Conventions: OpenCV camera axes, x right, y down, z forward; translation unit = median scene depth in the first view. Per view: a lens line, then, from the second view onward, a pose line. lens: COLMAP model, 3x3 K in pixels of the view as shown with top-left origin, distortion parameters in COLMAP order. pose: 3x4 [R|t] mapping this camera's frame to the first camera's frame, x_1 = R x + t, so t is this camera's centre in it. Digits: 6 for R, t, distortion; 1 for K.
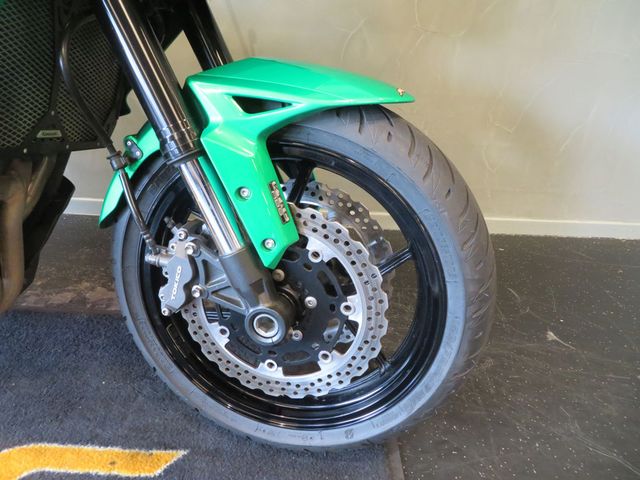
lens RADIAL K [[456.3, 0, 320.0], [0, 456.3, 240.0], [0, 0, 1]] dist [-0.005662, -0.000512]
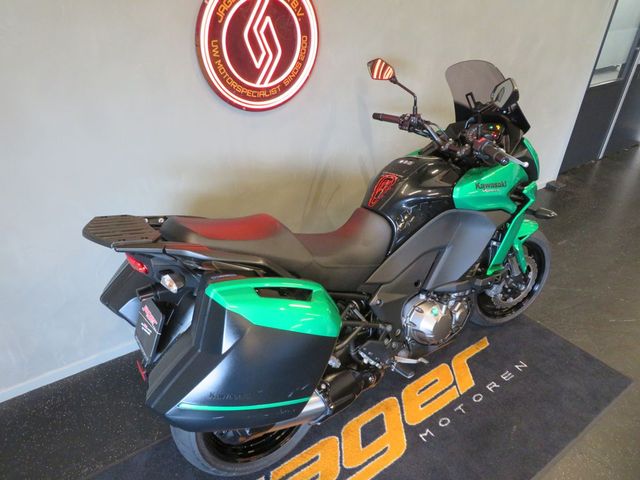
lens RADIAL K [[454.4, 0, 320.0], [0, 454.4, 240.0], [0, 0, 1]] dist [-0.000757, -0.002739]
pose [[0.808783, -0.325090, 0.490088, -3.142650], [0.270749, 0.945590, 0.180426, -1.309071], [-0.522078, -0.013235, 0.852795, -1.355444]]
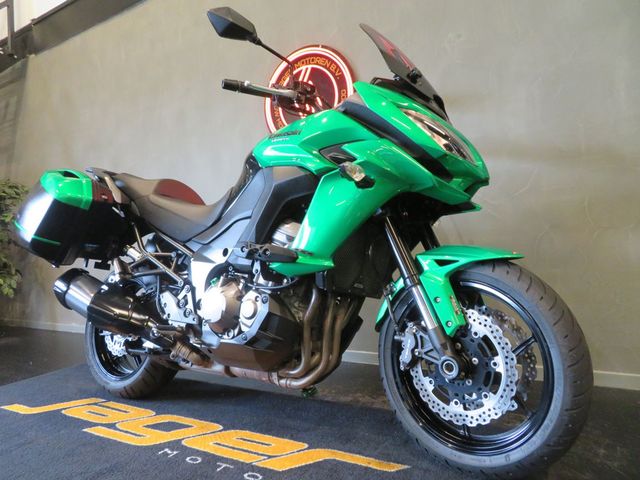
lens RADIAL K [[456.3, 0, 320.0], [0, 456.3, 240.0], [0, 0, 1]] dist [-0.005662, -0.000512]
pose [[0.854417, -0.098115, -0.510241, 0.438368], [-0.140983, 0.901391, -0.409412, 0.541676], [0.500096, 0.421744, 0.756331, -0.947074]]
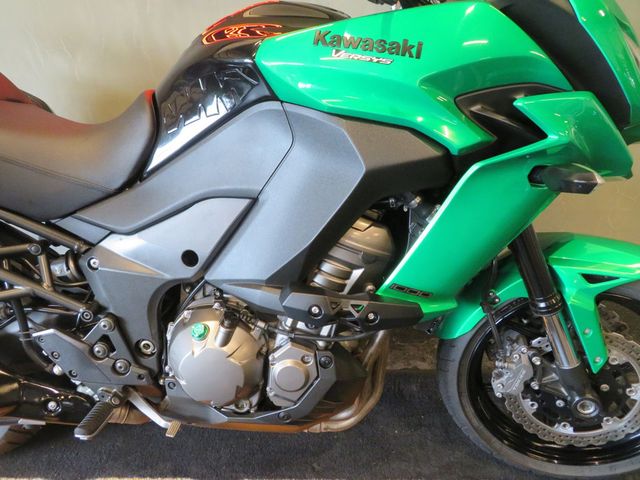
lens RADIAL K [[463.4, 0, 312.3], [0, 463.4, 239.8], [0, 0, 1]] dist [-0.009156, 0.002026]
pose [[0.998741, -0.042972, -0.025882, -0.941653], [0.043553, 0.998801, 0.022348, -0.440541], [0.024891, -0.023447, 0.999415, -0.571189]]
